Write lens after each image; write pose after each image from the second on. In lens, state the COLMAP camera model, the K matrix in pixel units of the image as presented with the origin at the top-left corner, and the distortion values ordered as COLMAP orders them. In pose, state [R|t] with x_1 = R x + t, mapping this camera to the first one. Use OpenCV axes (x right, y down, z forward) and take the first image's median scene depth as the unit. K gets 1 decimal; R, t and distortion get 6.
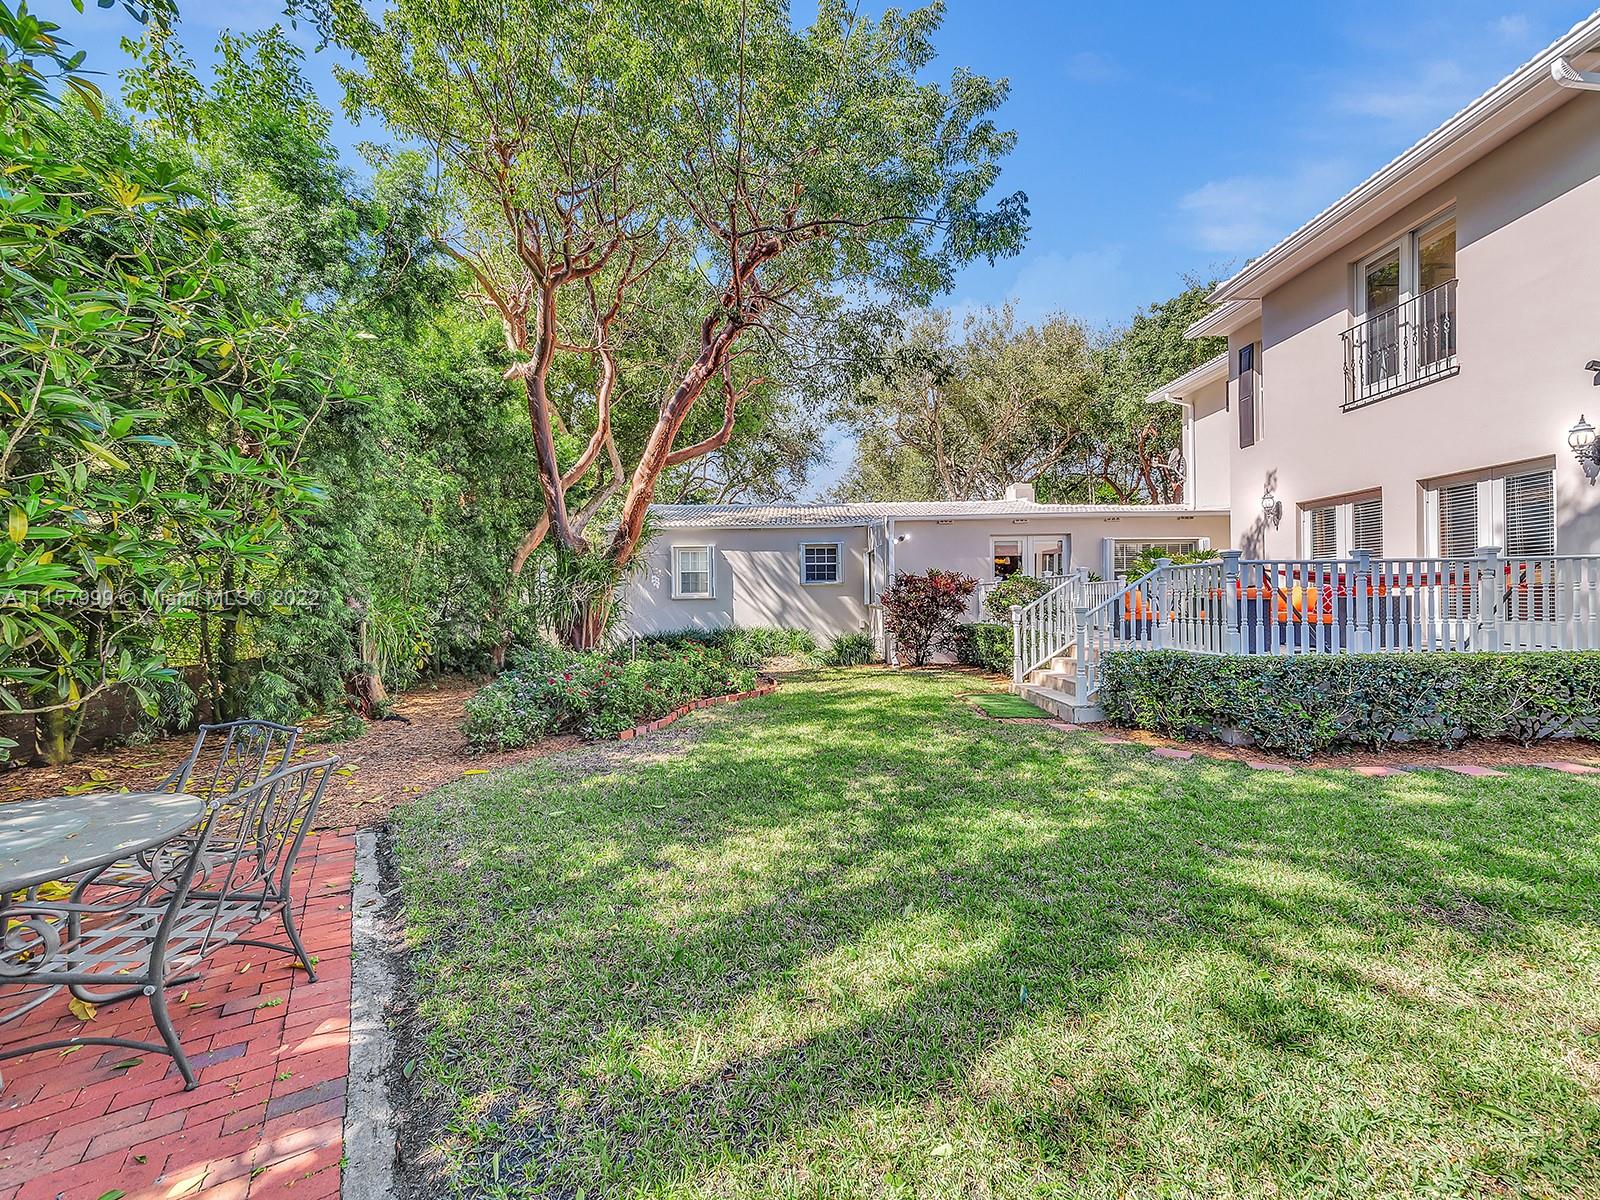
lens RADIAL K [[644.3, 0, 800.0], [0, 644.3, 600.0], [0, 0, 1]] dist [0.006149, 0.000580]
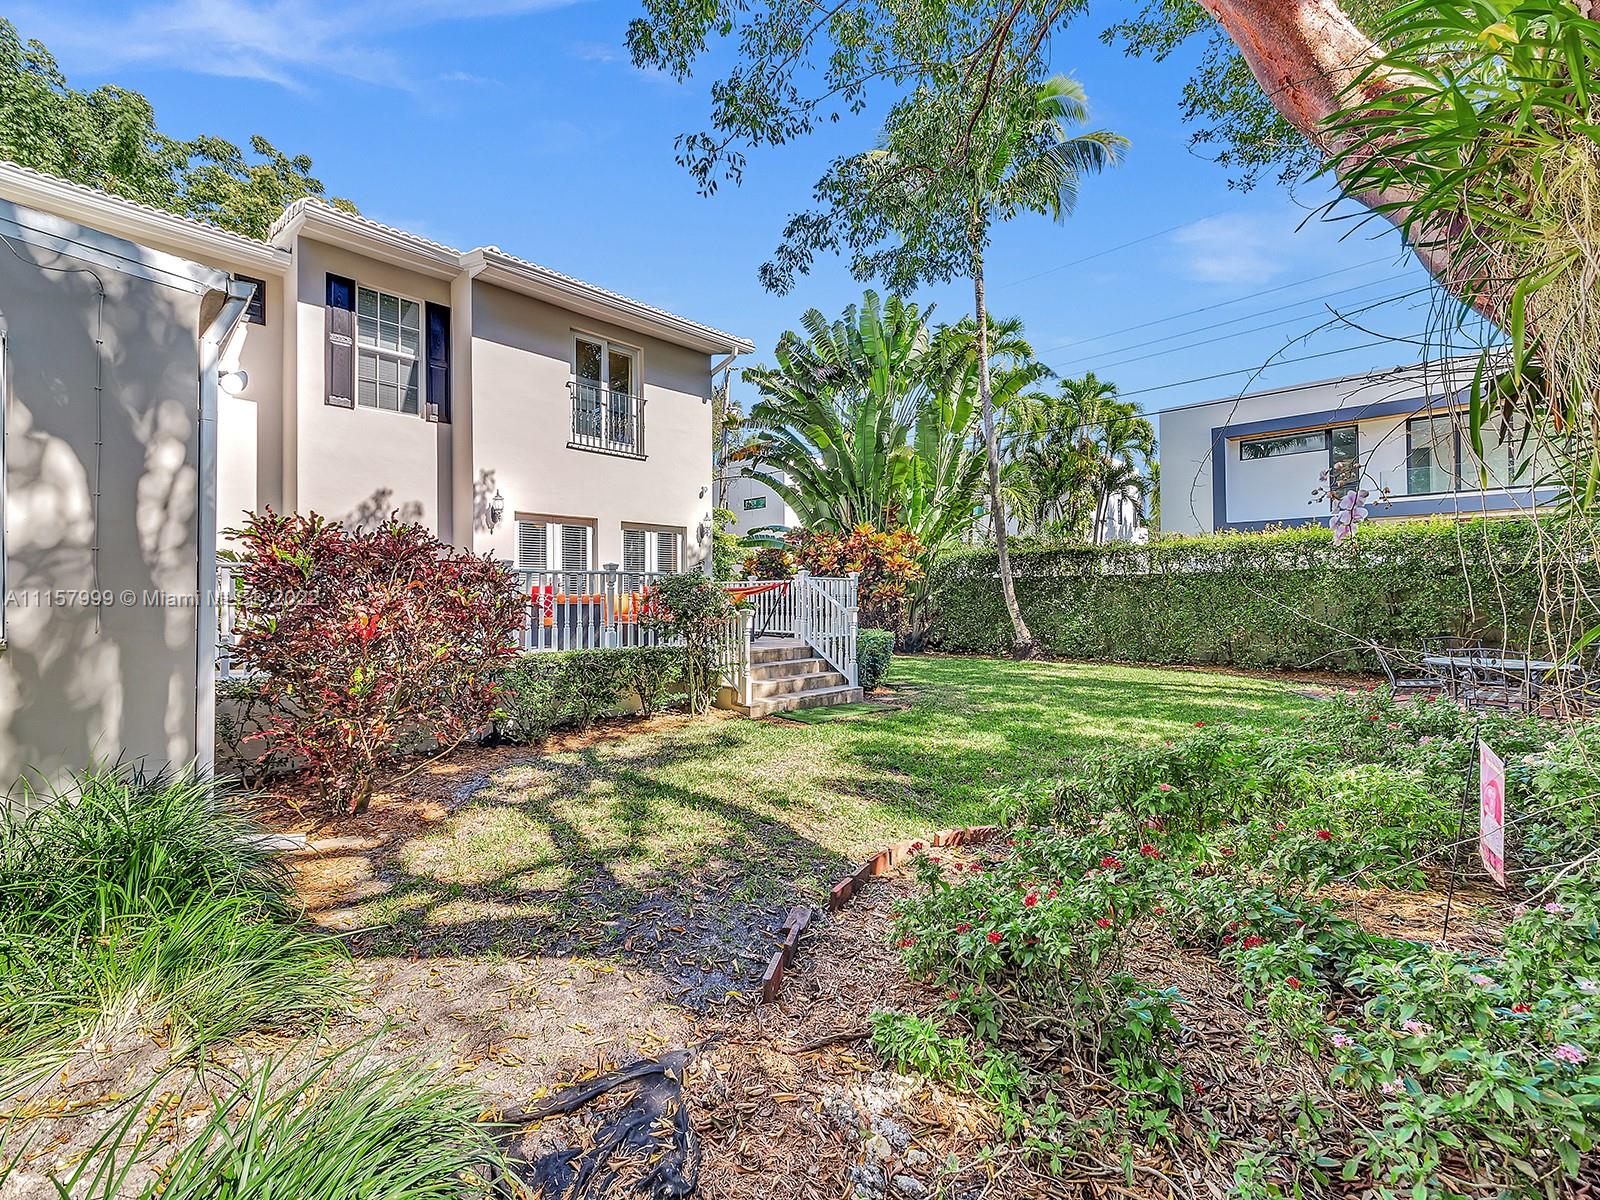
lens RADIAL K [[675.2, 0, 809.0], [0, 675.2, 604.5], [0, 0, 1]] dist [-0.000116, 0.000129]
pose [[-0.709797, 0.013578, 0.704276, -0.384398], [0.017846, 0.999840, -0.001290, 0.008797], [-0.704181, 0.011653, -0.709925, 1.737665]]
